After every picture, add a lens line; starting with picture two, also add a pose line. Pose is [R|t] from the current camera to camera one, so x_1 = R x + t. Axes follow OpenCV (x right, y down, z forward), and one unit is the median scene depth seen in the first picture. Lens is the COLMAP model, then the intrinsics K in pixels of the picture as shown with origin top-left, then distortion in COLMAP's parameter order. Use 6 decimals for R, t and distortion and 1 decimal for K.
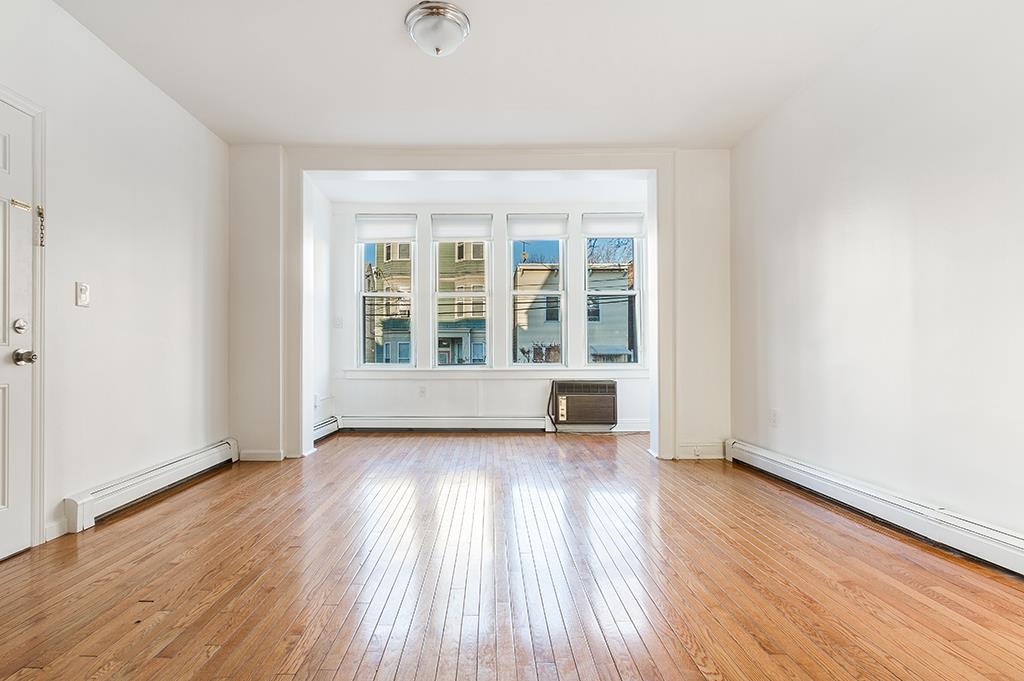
lens RADIAL K [[471.2, 0, 506.0], [0, 471.2, 353.8], [0, 0, 1]] dist [-0.000369, -0.000161]
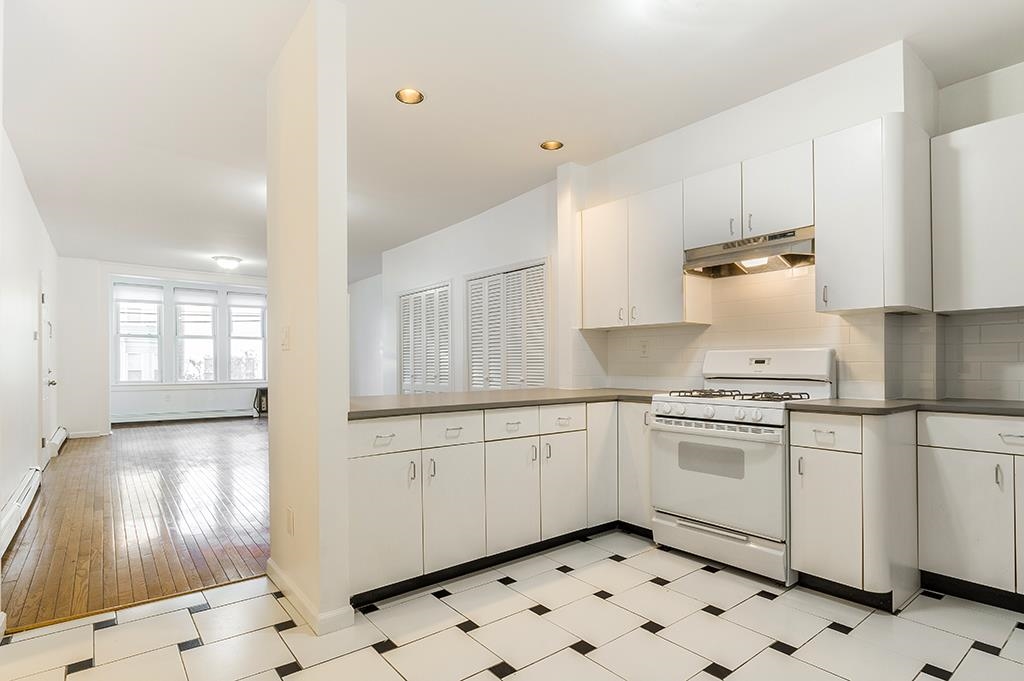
lens RADIAL K [[514.3, 0, 509.8], [0, 514.3, 365.4], [0, 0, 1]] dist [0.001149, 0.000327]
pose [[0.806657, -0.006553, 0.590983, -0.283578], [0.001929, 0.999962, 0.008456, -0.046288], [-0.591016, -0.005681, 0.806640, -1.146093]]
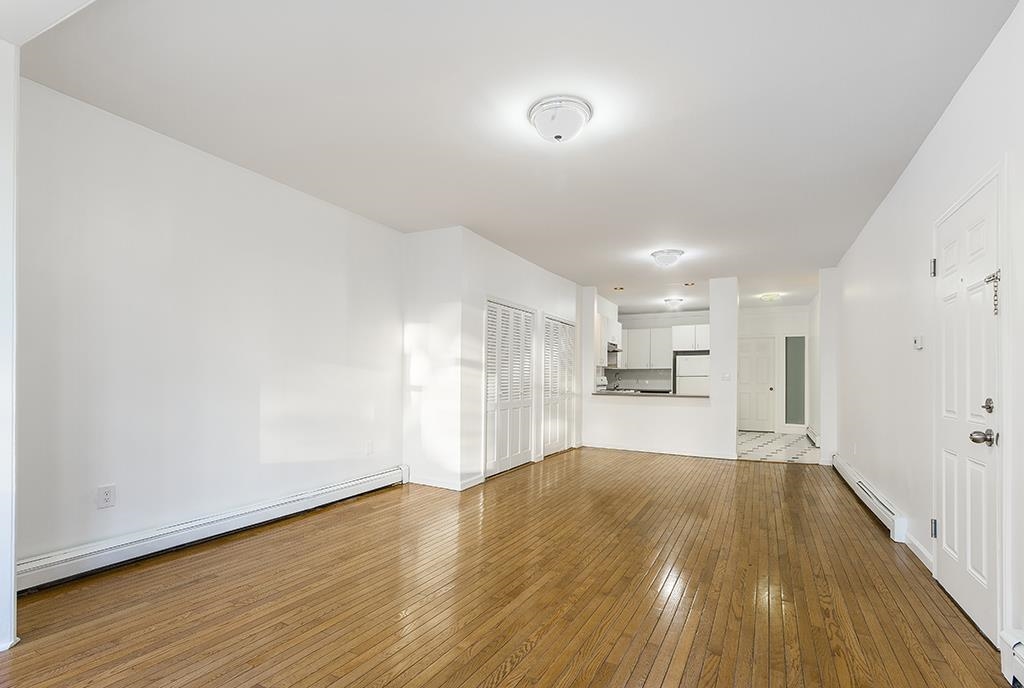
lens RADIAL K [[484.1, 0, 512.7], [0, 484.1, 380.7], [0, 0, 1]] dist [-0.001390, -0.000083]
pose [[-0.873558, -0.009352, 0.486630, -0.280698], [-0.010020, 0.999949, 0.001231, -0.042069], [-0.486616, -0.003801, -0.873608, 0.977614]]
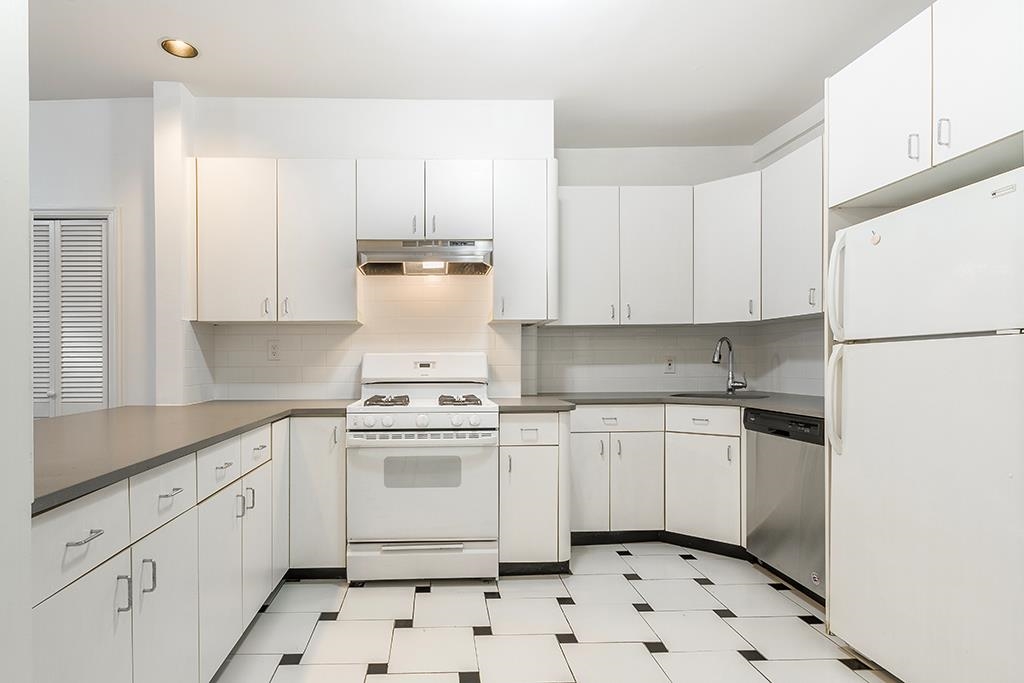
lens RADIAL K [[535.5, 0, 445.3], [0, 535.5, 368.9], [0, 0, 1]] dist [-0.002434, 0.000456]
pose [[0.022858, -0.017452, 0.999586, -0.315016], [0.001694, 0.999847, 0.017418, -0.051966], [-0.999737, 0.001295, 0.022884, -0.860913]]
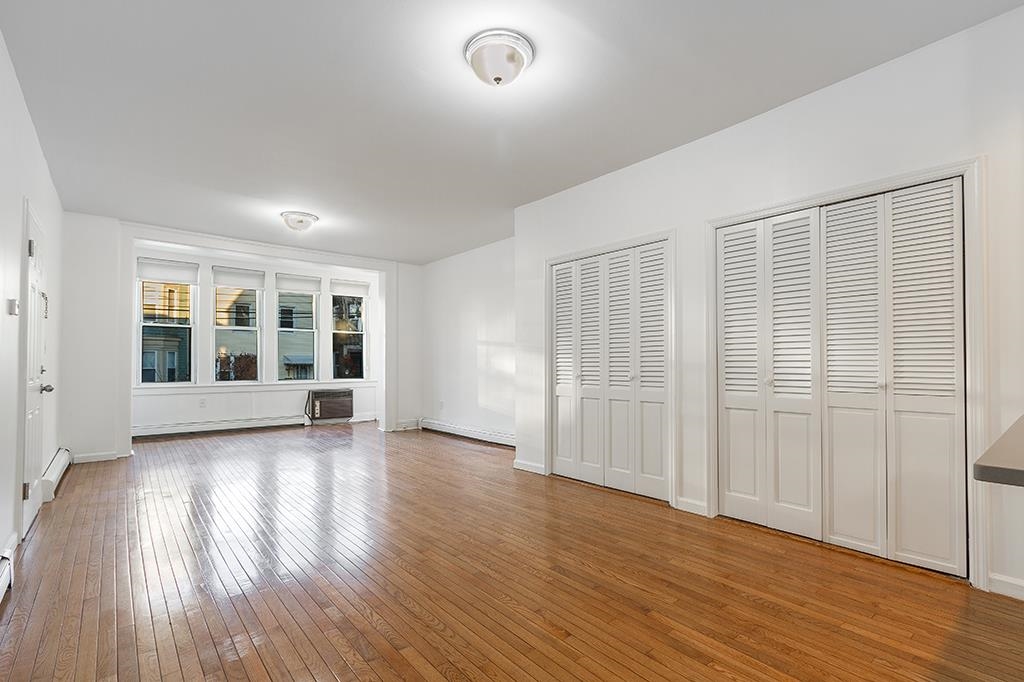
lens RADIAL K [[471.2, 0, 506.0], [0, 471.2, 354.3], [0, 0, 1]] dist [-0.000369, -0.000161]
pose [[0.790637, 0.006229, 0.612254, -0.321477], [0.001198, 0.999931, -0.011720, -0.039234], [-0.612284, 0.009999, 0.790575, -0.551346]]
